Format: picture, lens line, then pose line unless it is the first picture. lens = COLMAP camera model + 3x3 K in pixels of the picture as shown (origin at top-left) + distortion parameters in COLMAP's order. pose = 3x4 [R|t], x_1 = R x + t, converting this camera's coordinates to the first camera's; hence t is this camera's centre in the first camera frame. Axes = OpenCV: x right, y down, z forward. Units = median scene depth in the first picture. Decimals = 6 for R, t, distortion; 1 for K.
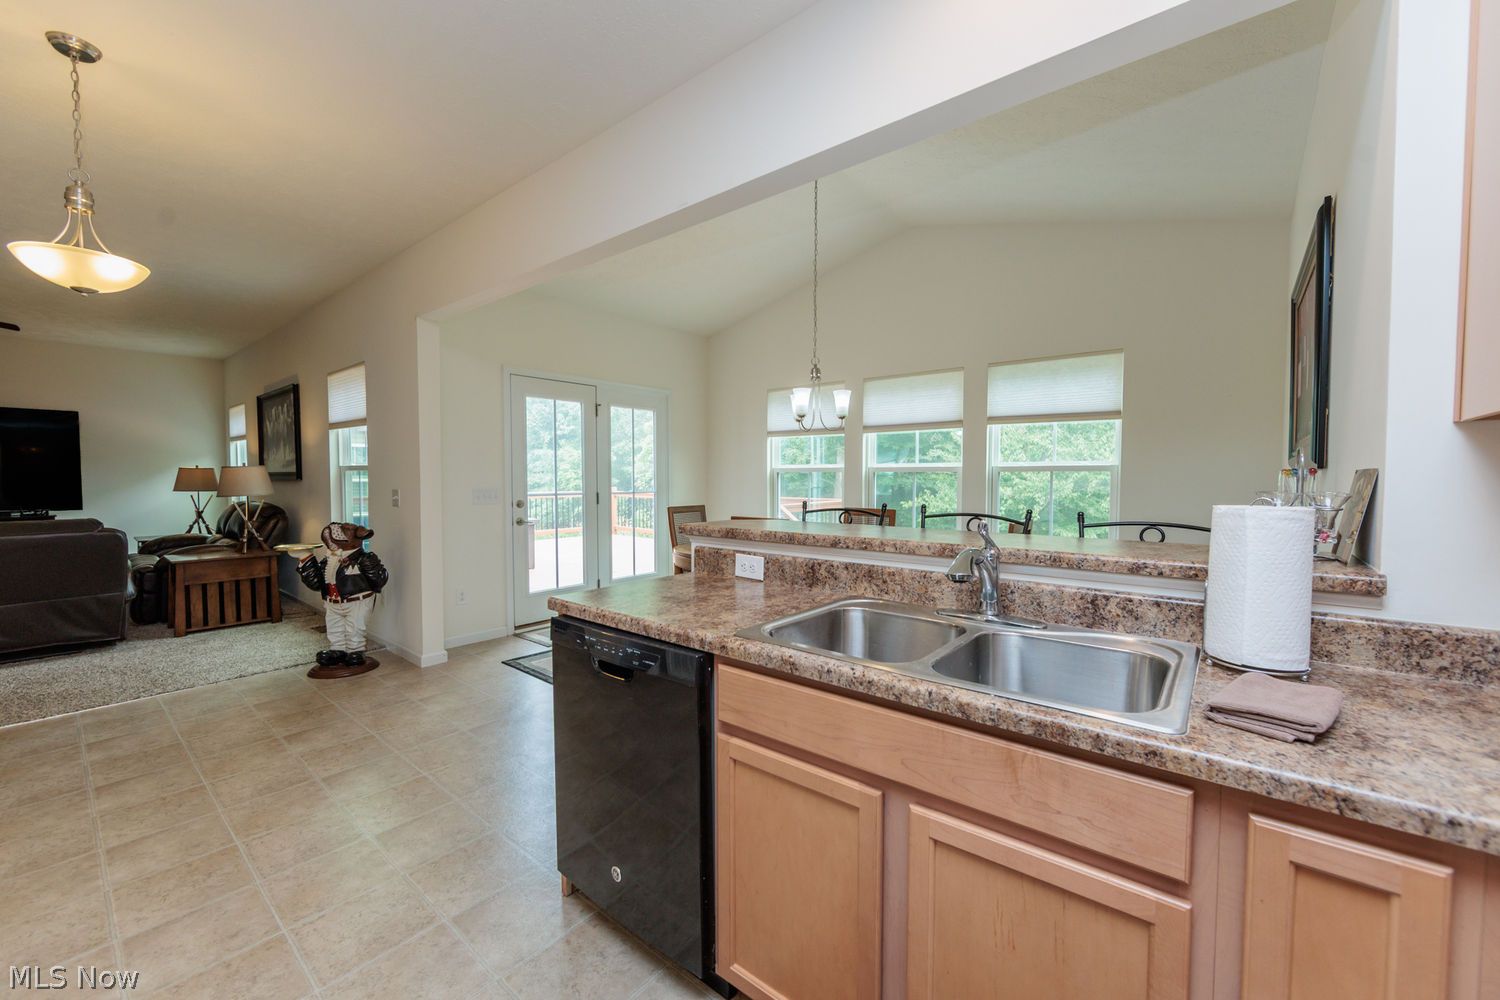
lens RADIAL K [[585.5, 0, 753.3], [0, 585.5, 500.6], [0, 0, 1]] dist [-0.003158, 0.000075]
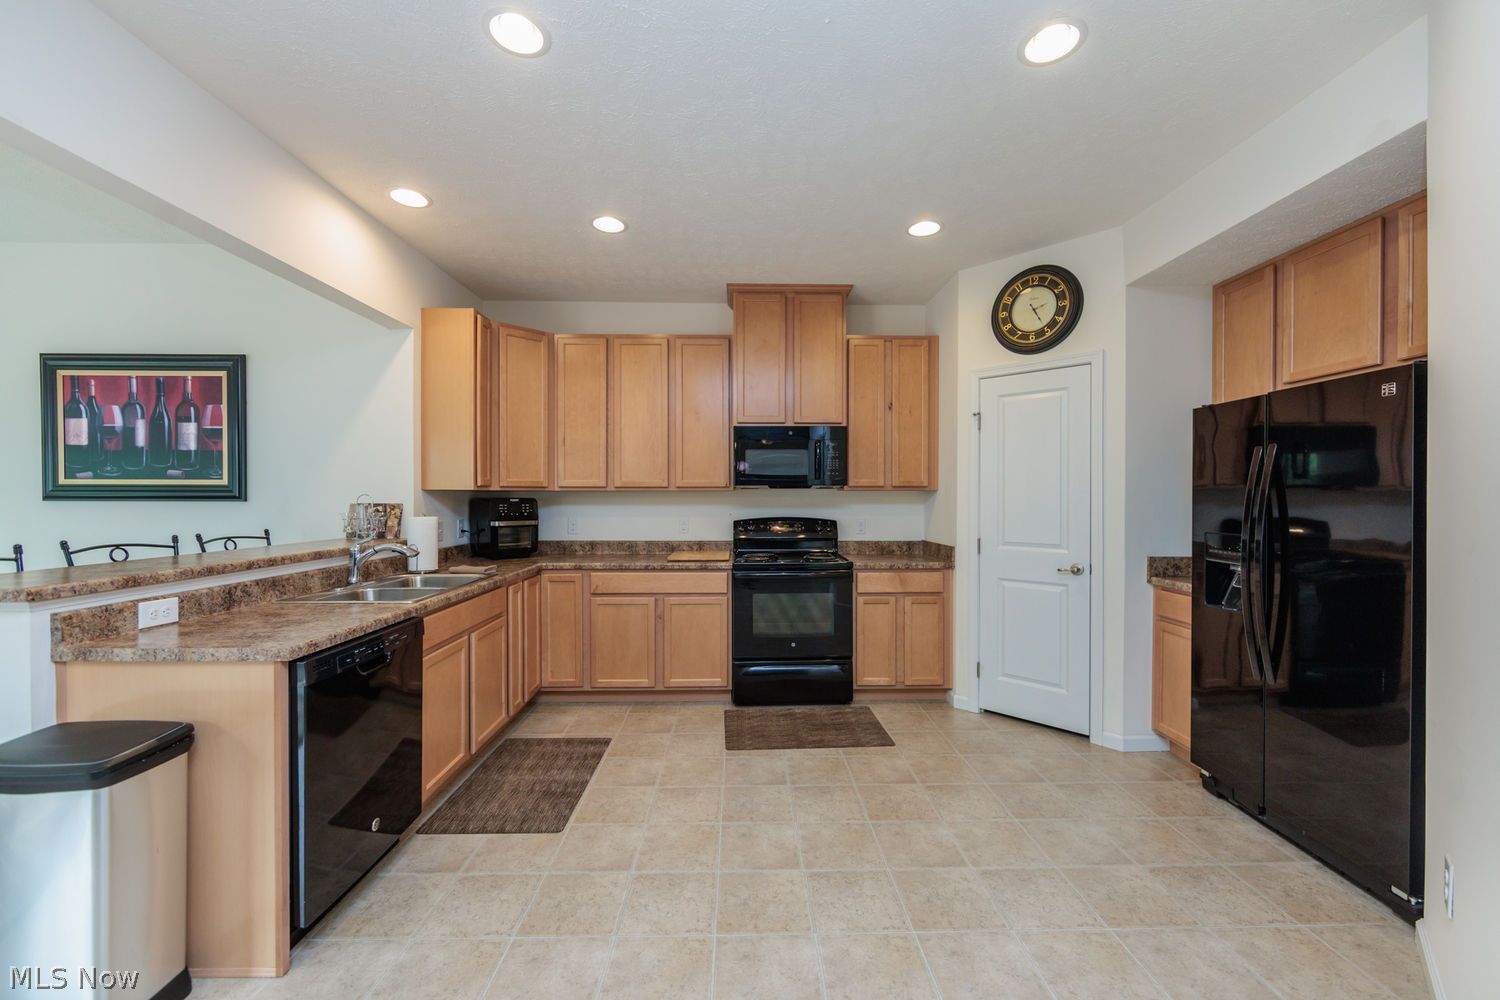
lens RADIAL K [[585.5, 0, 753.3], [0, 585.5, 500.6], [0, 0, 1]] dist [-0.003158, 0.000075]
pose [[-0.649336, -0.006831, 0.760471, -0.688587], [0.027991, 0.999067, 0.032875, -0.034737], [-0.759986, 0.042633, -0.648539, 0.464850]]
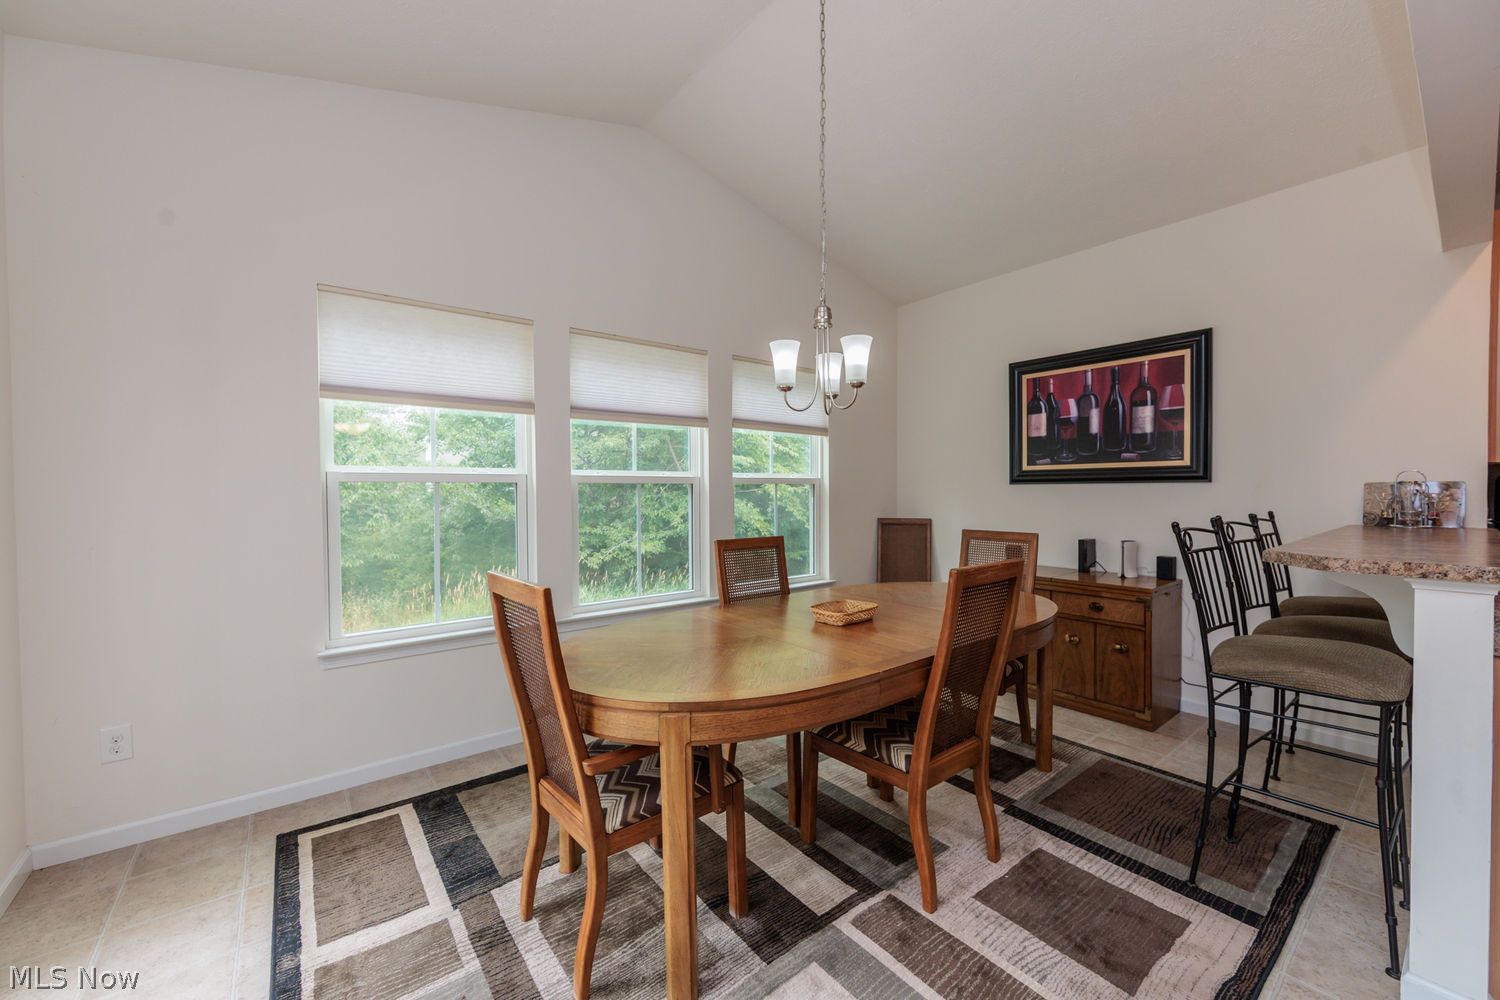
lens RADIAL K [[585.5, 0, 753.3], [0, 585.5, 500.6], [0, 0, 1]] dist [-0.003158, 0.000075]
pose [[0.209021, -0.019694, 0.977713, -0.485485], [0.046174, 0.998881, 0.010249, -0.038276], [-0.976821, 0.043003, 0.209696, 0.936398]]
